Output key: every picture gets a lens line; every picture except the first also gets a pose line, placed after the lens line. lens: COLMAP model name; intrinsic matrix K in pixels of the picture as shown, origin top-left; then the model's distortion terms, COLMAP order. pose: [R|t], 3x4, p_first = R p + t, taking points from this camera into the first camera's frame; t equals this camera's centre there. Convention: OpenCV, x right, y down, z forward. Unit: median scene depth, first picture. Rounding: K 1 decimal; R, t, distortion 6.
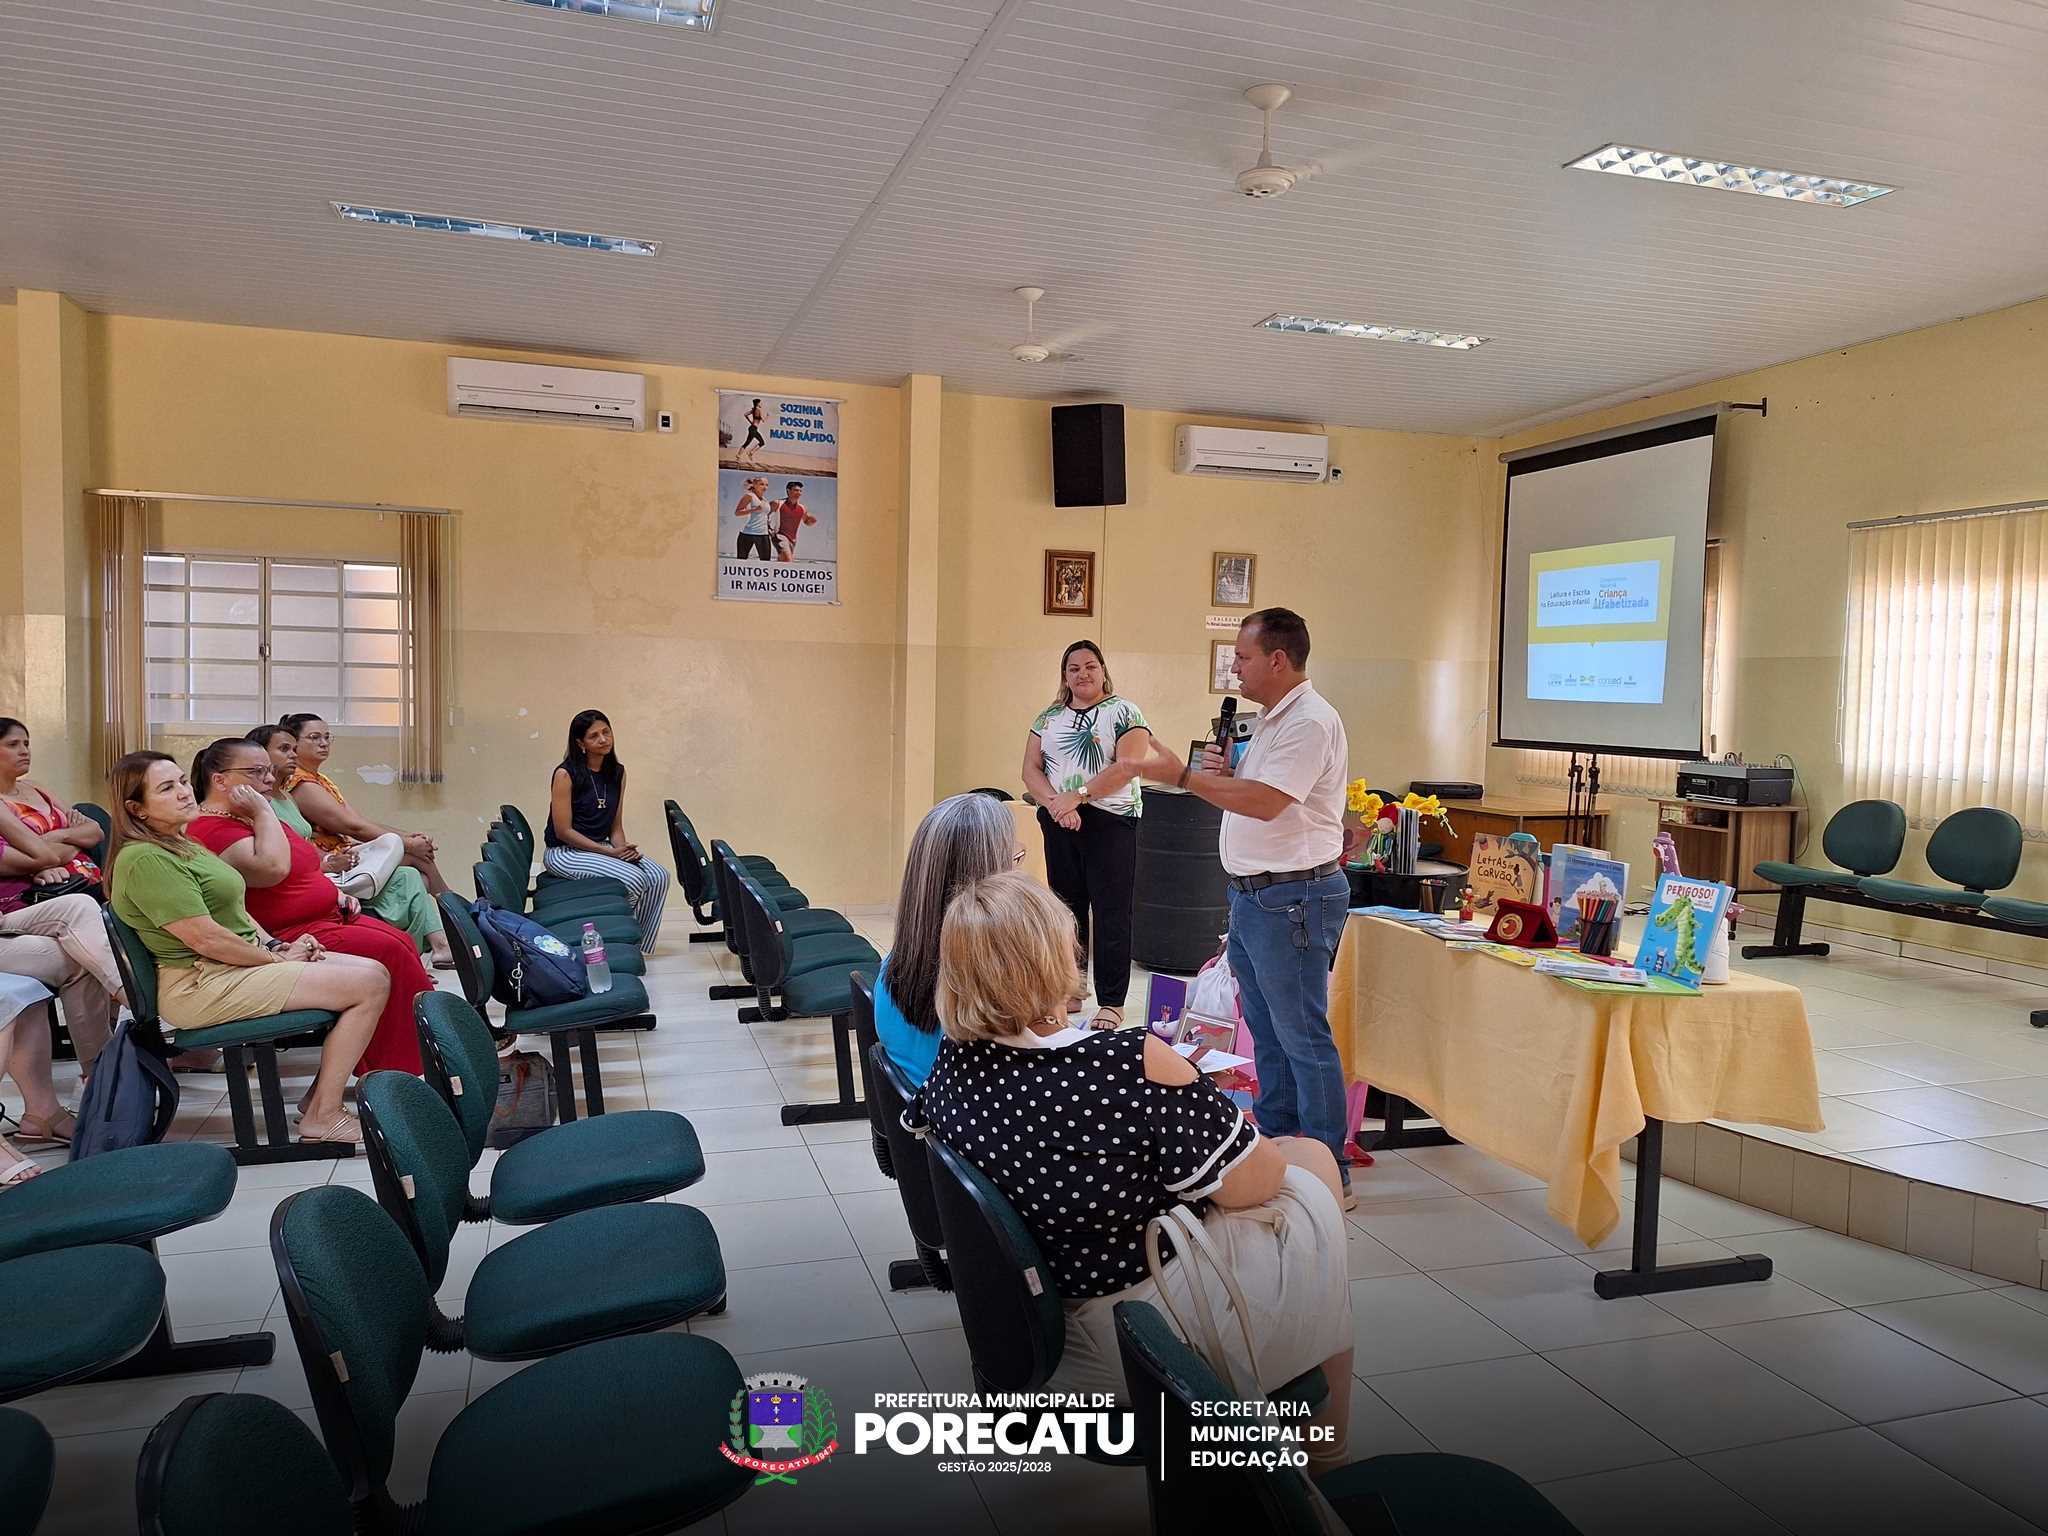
lens RADIAL K [[1421.6, 0, 1033.3], [0, 1421.6, 766.2], [0, 0, 1]] dist [0.117415, -0.163777]
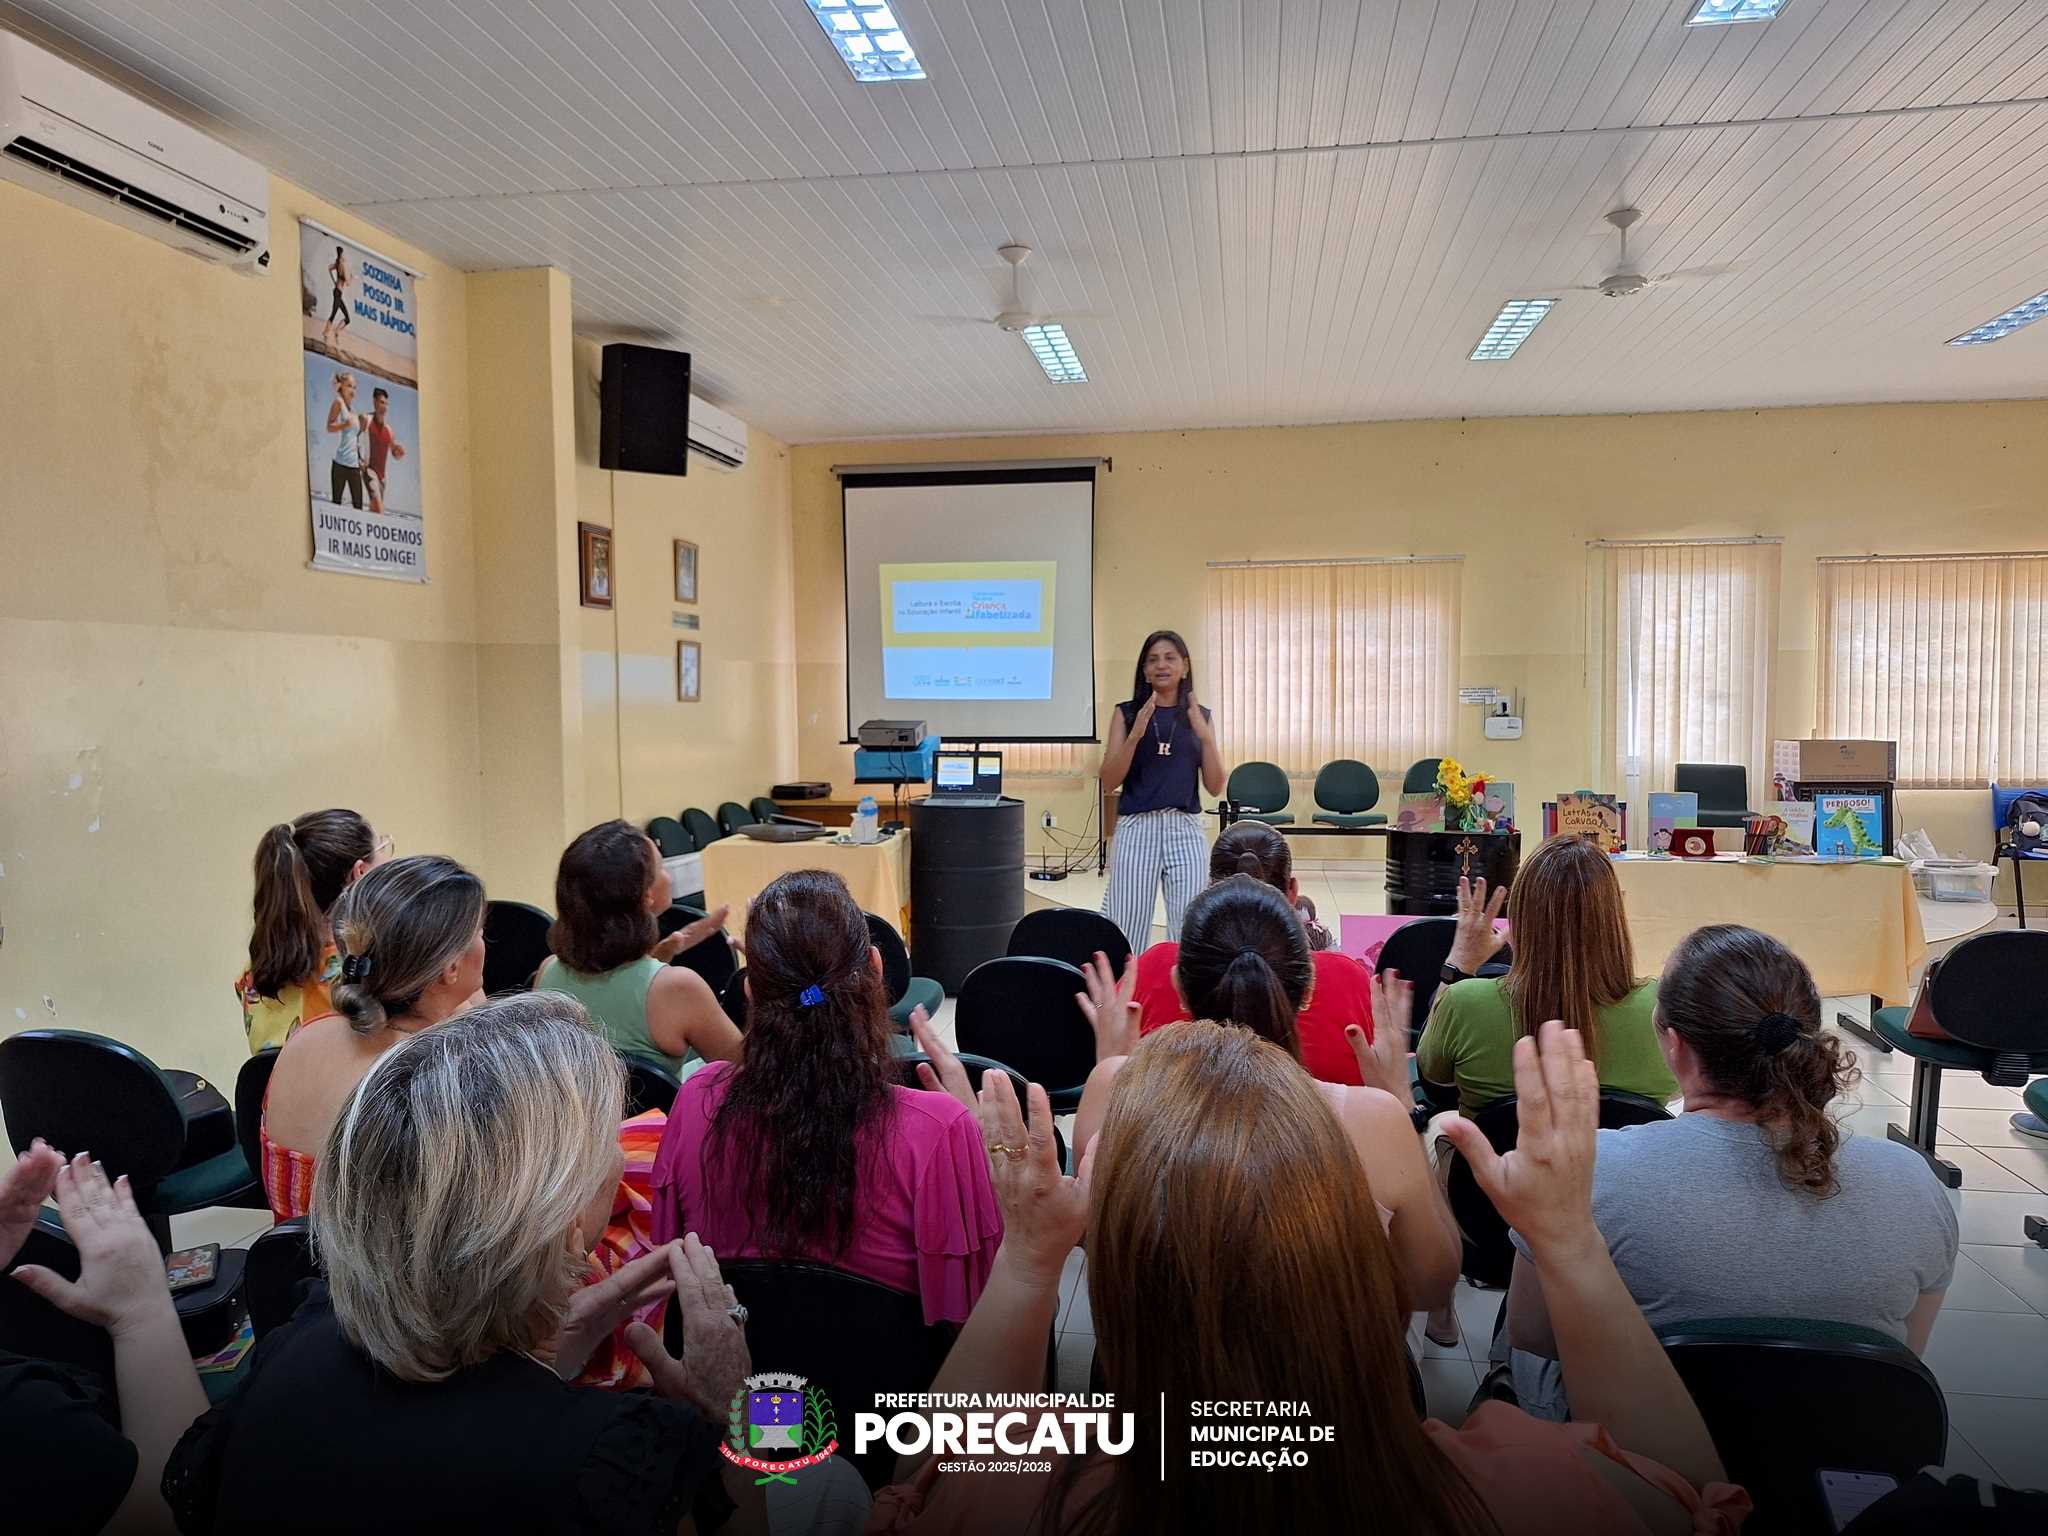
lens RADIAL K [[1435.1, 0, 1022.1], [0, 1435.1, 760.3], [0, 0, 1]] dist [0.116697, -0.178279]
pose [[0.454446, -0.067588, 0.888206, -0.634528], [0.067858, 0.996847, 0.041136, -0.042173], [-0.888186, 0.041578, 0.457600, 0.464394]]
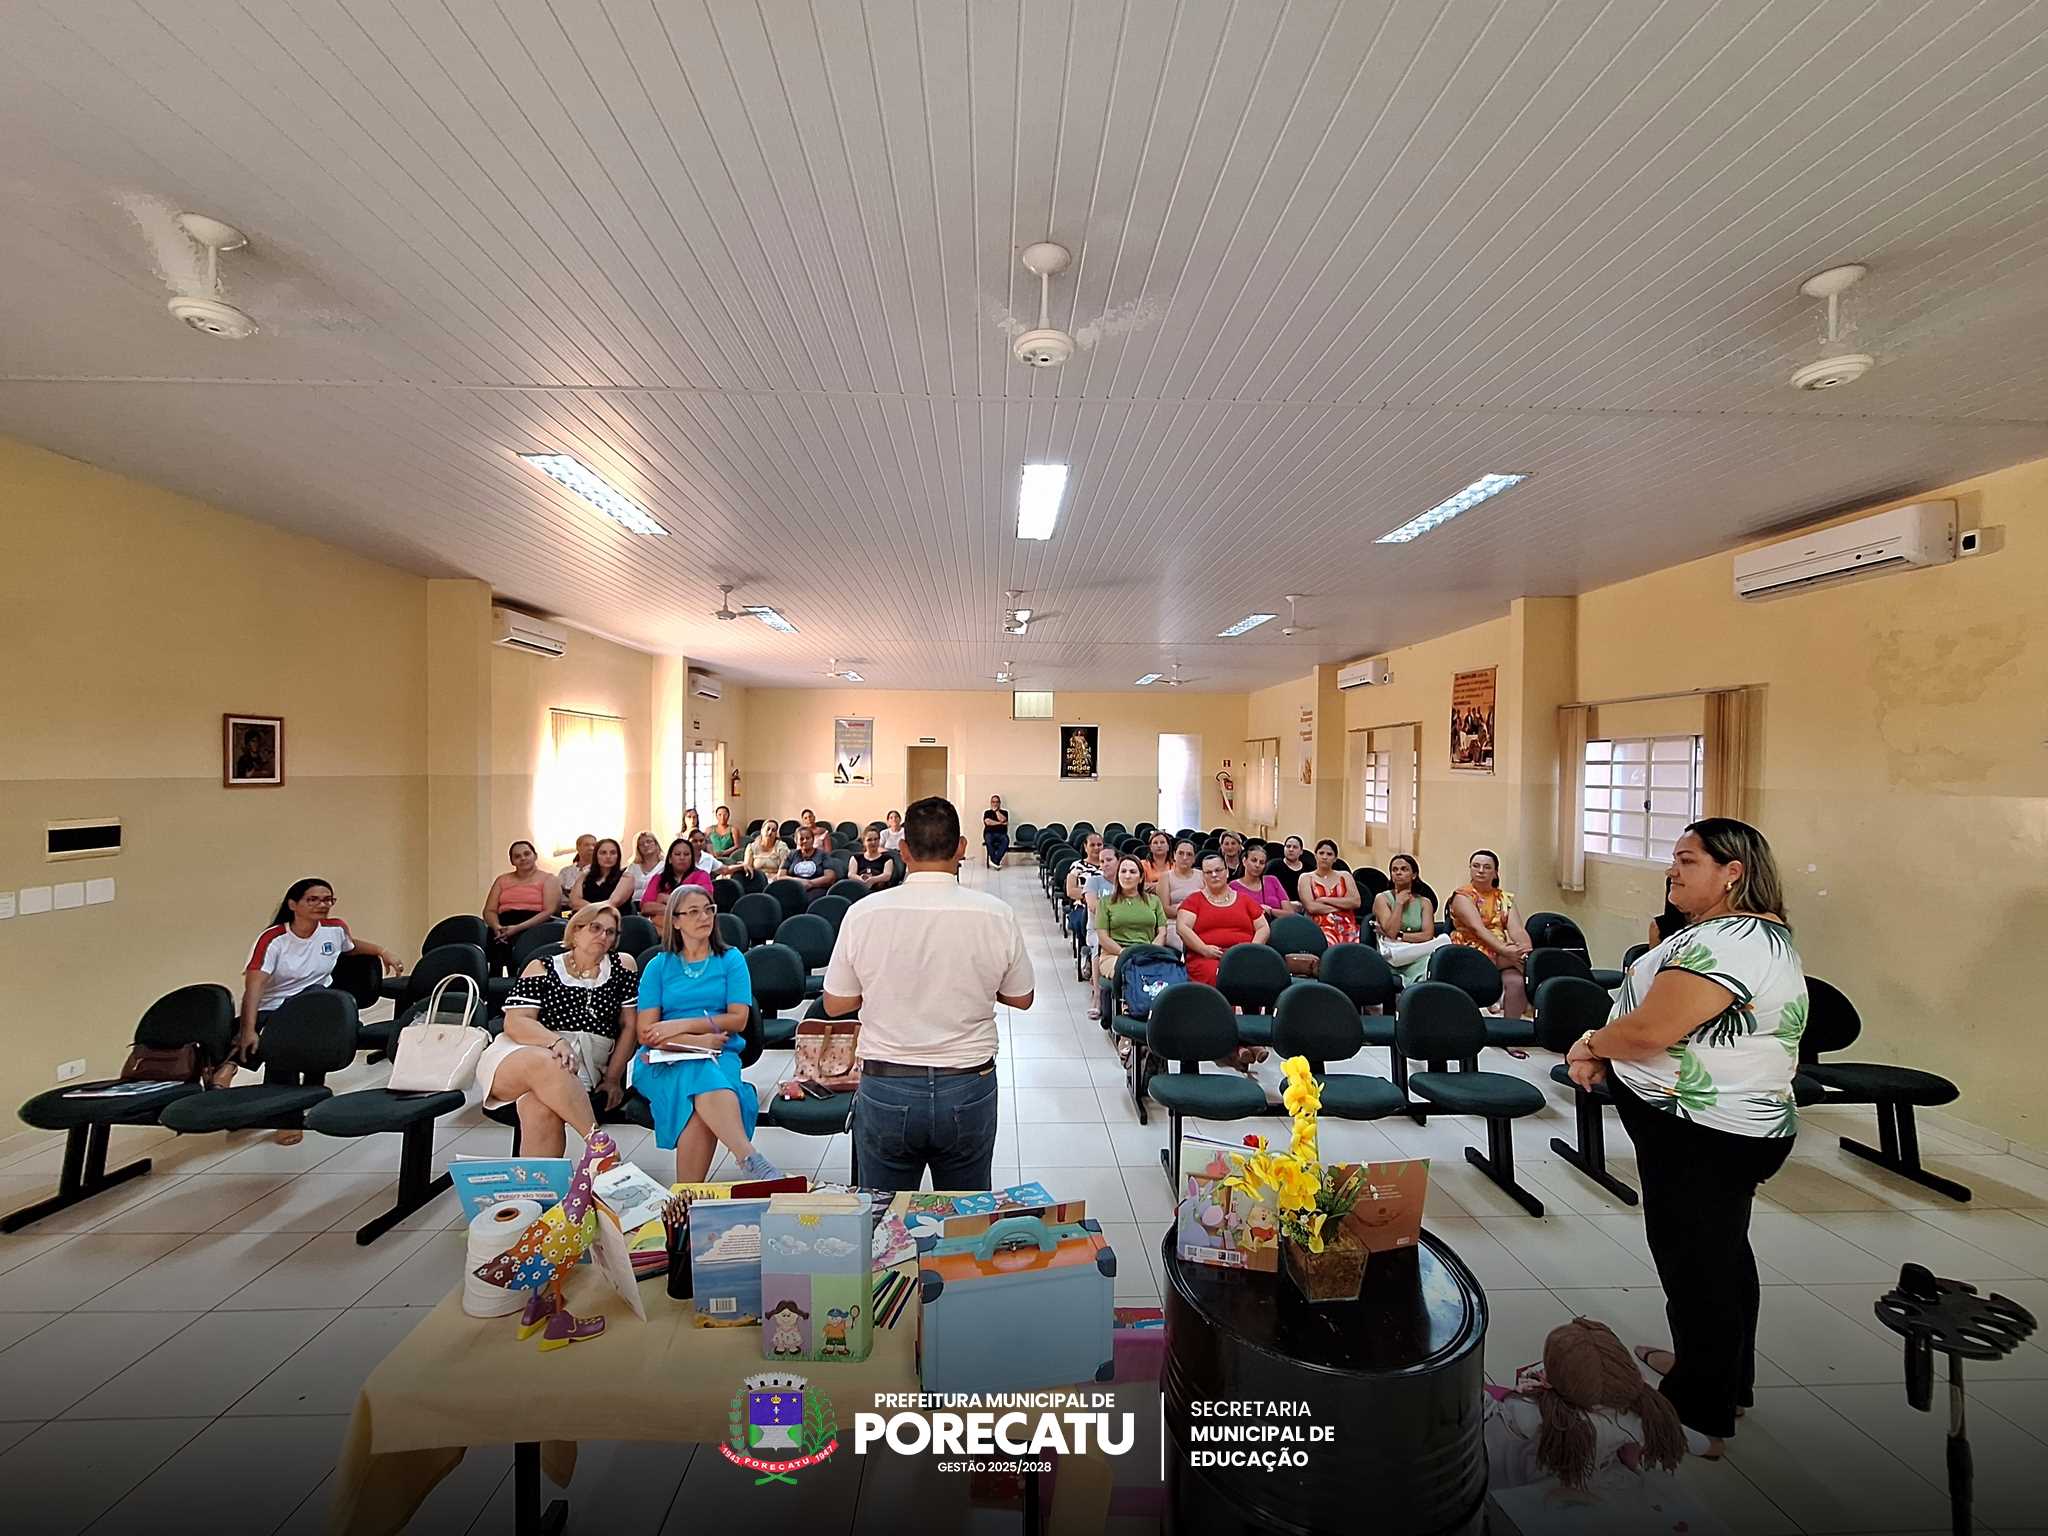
lens RADIAL K [[814.9, 0, 1016.8], [0, 814.9, 783.8], [0, 0, 1]] dist [-0.004886, 0.003515]
pose [[-0.275235, -0.001975, -0.961375, 0.351914], [-0.068338, 0.997508, 0.017515, -0.066939], [0.958945, 0.070519, -0.274684, 0.591365]]
